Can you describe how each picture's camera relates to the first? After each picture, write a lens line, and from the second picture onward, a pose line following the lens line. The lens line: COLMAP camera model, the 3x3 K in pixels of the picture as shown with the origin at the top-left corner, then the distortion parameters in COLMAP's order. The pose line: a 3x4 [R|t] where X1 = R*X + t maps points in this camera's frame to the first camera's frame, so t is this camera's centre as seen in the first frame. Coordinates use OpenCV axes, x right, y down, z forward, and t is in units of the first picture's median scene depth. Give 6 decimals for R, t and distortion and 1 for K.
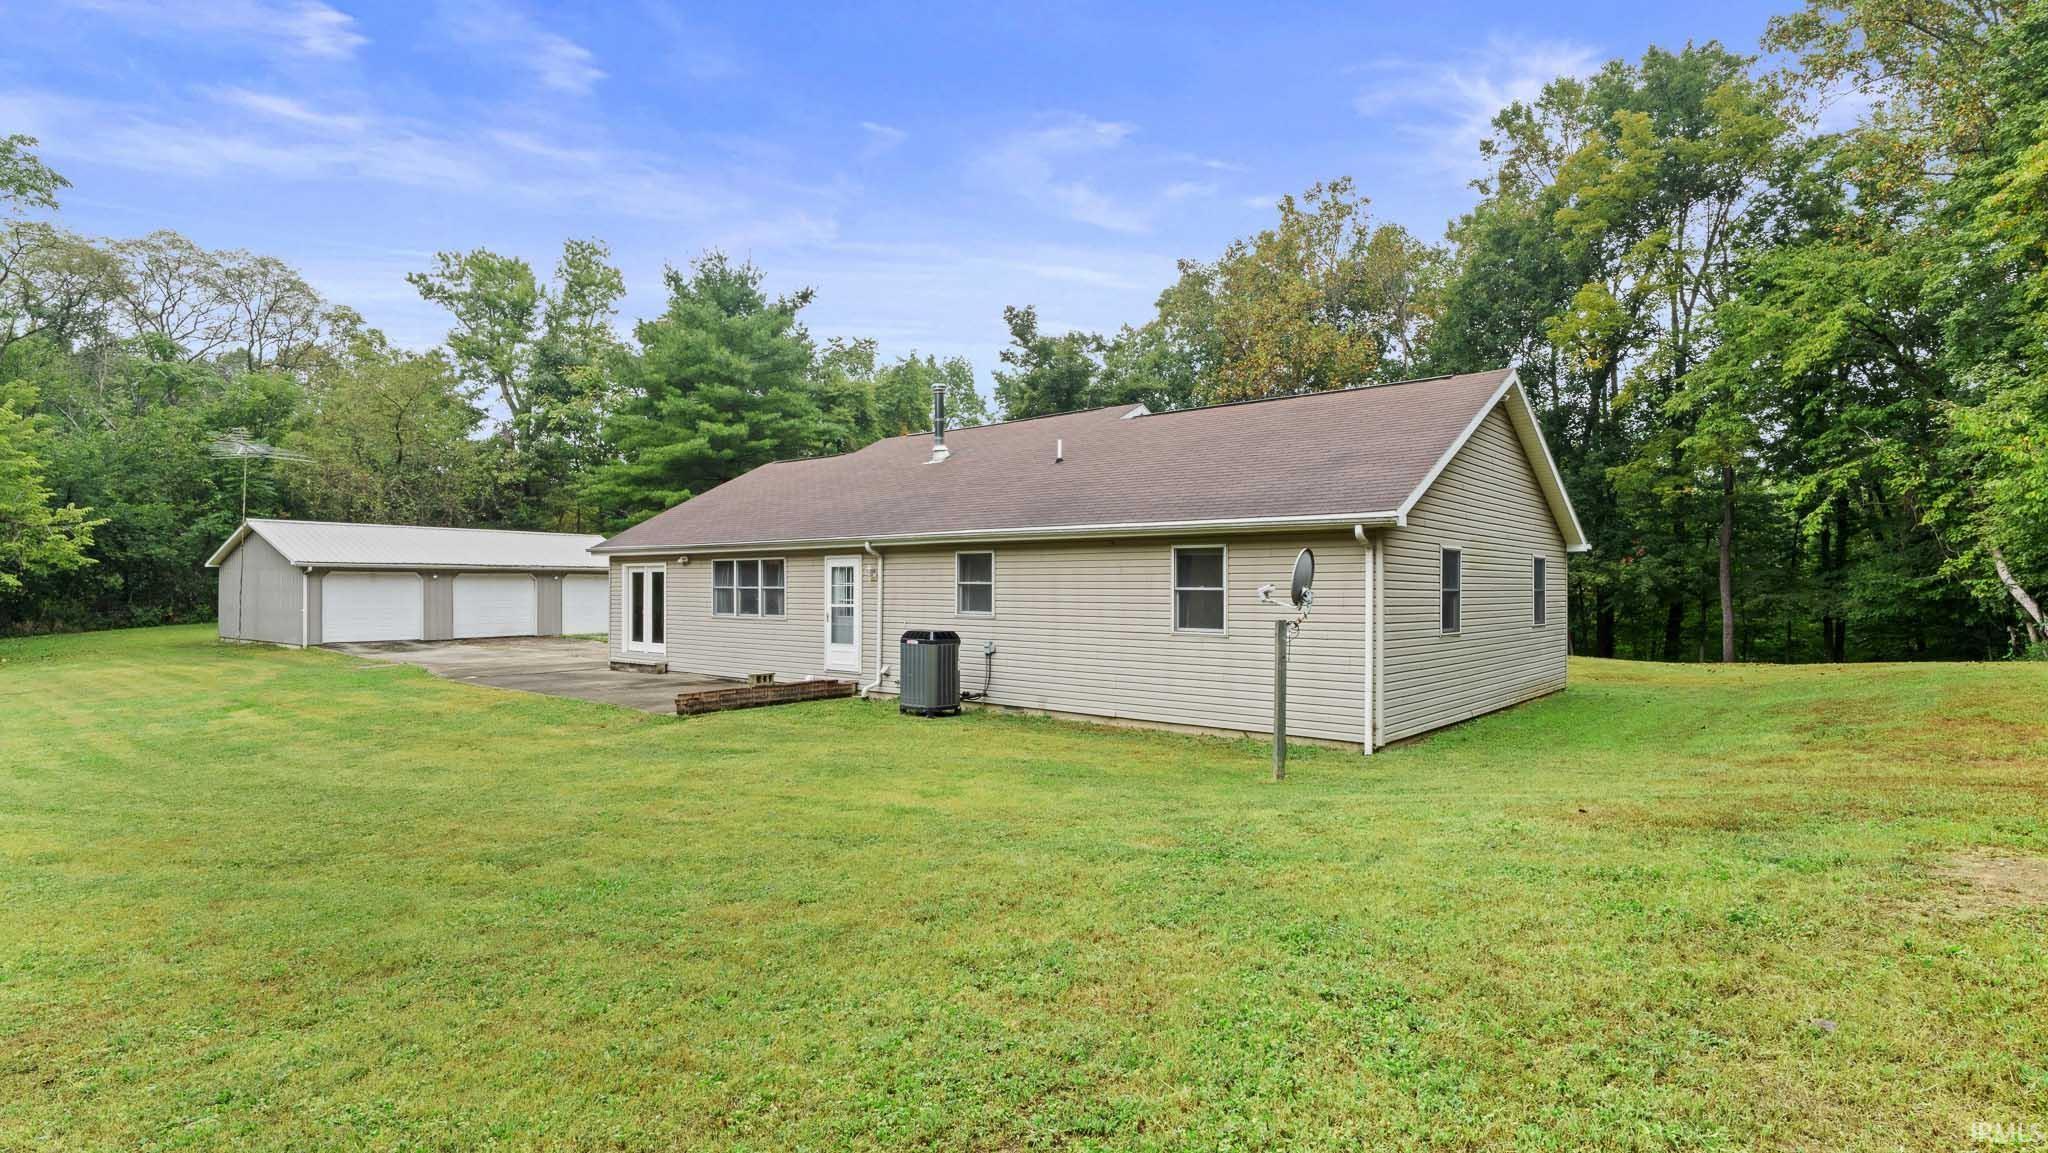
lens RADIAL K [[994.2, 0, 1024.0], [0, 994.2, 576.5], [0, 0, 1]] dist [0.002009, 0.000305]
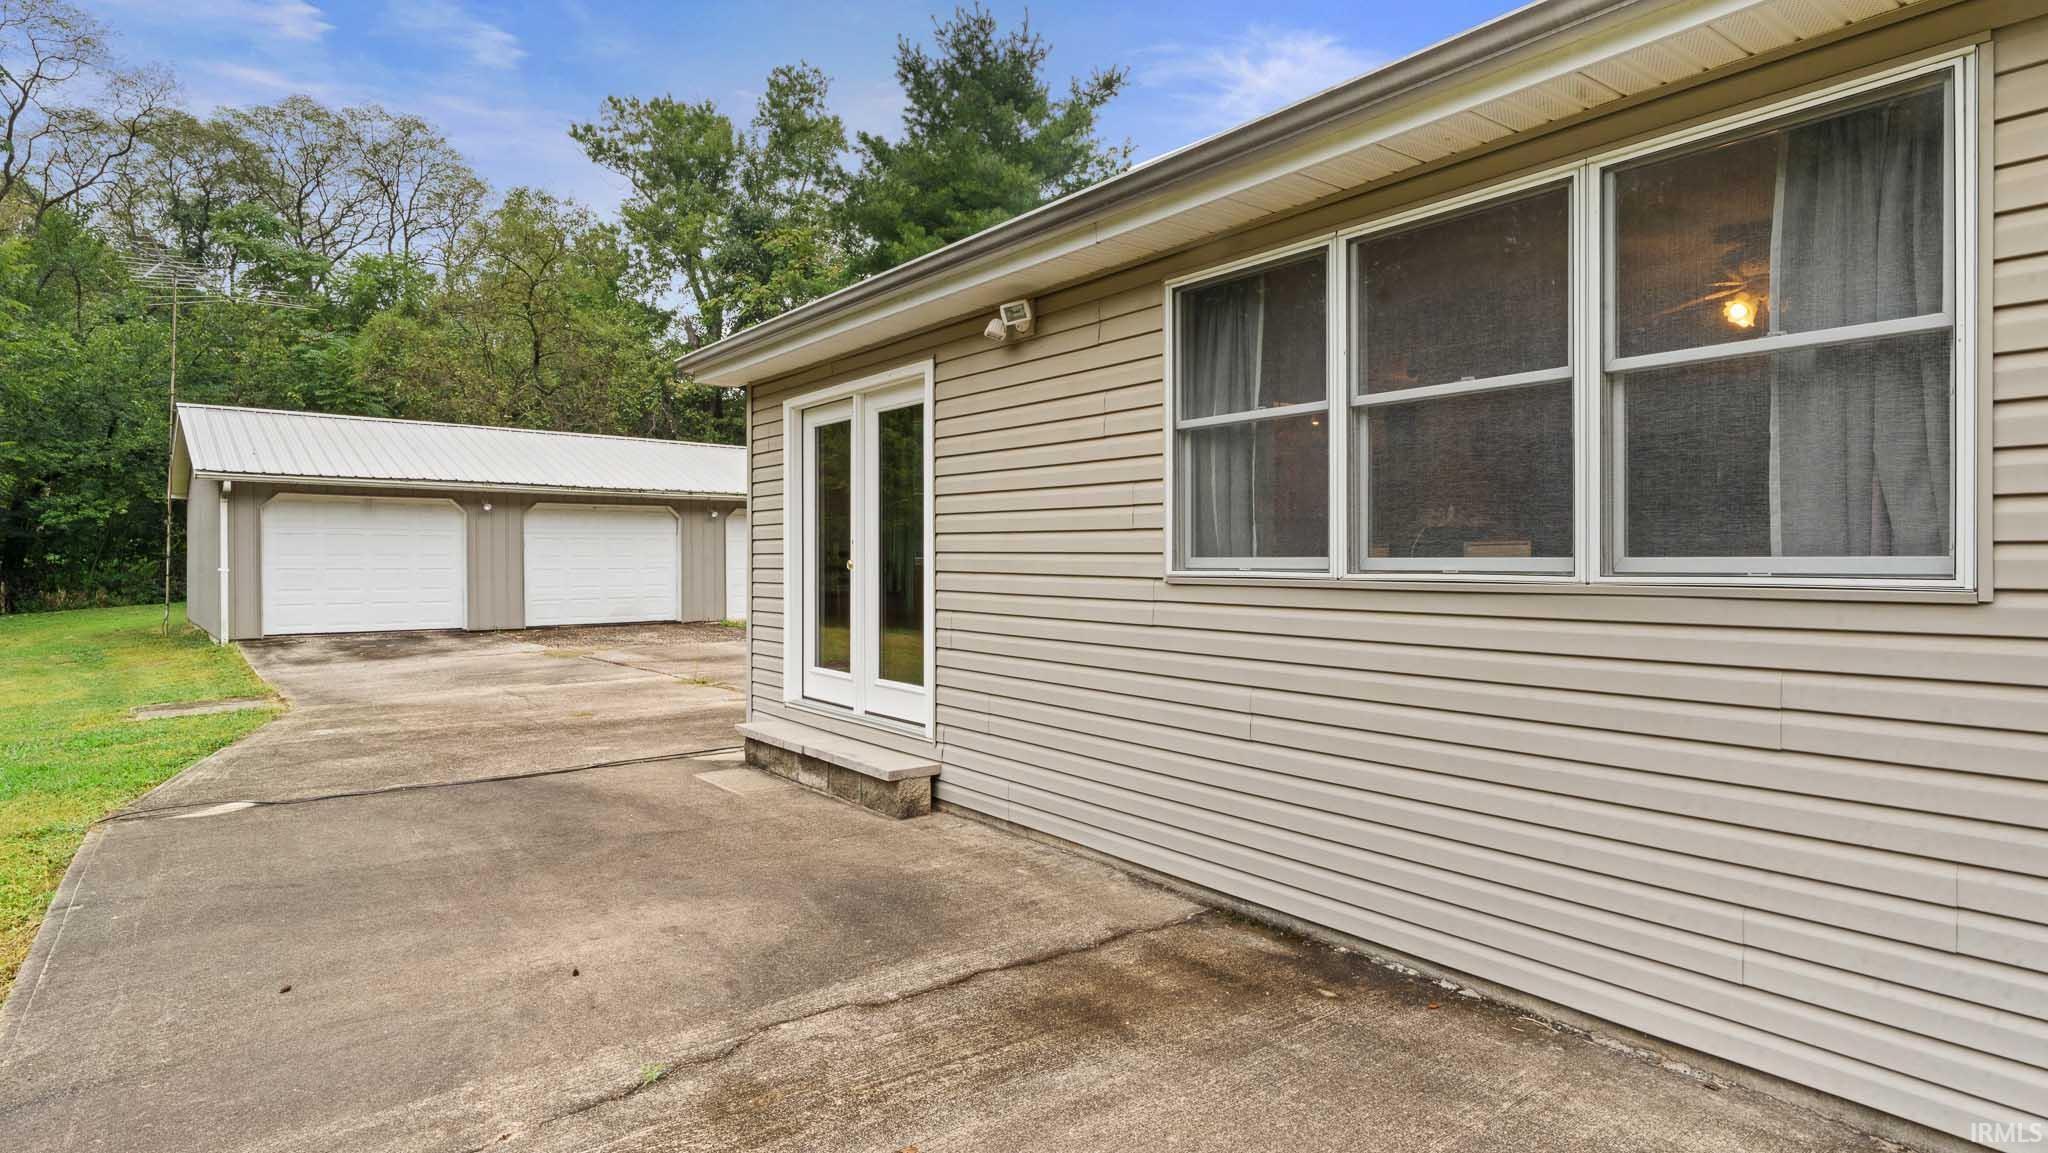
lens RADIAL K [[1100.2, 0, 1024.0], [0, 1100.2, 576.5], [0, 0, 1]] dist [-0.000362, -0.000049]
pose [[0.973293, 0.003763, -0.229536, -0.126418], [0.001995, 0.999689, 0.024848, 0.014940], [0.229559, -0.024643, 0.972983, 0.339701]]
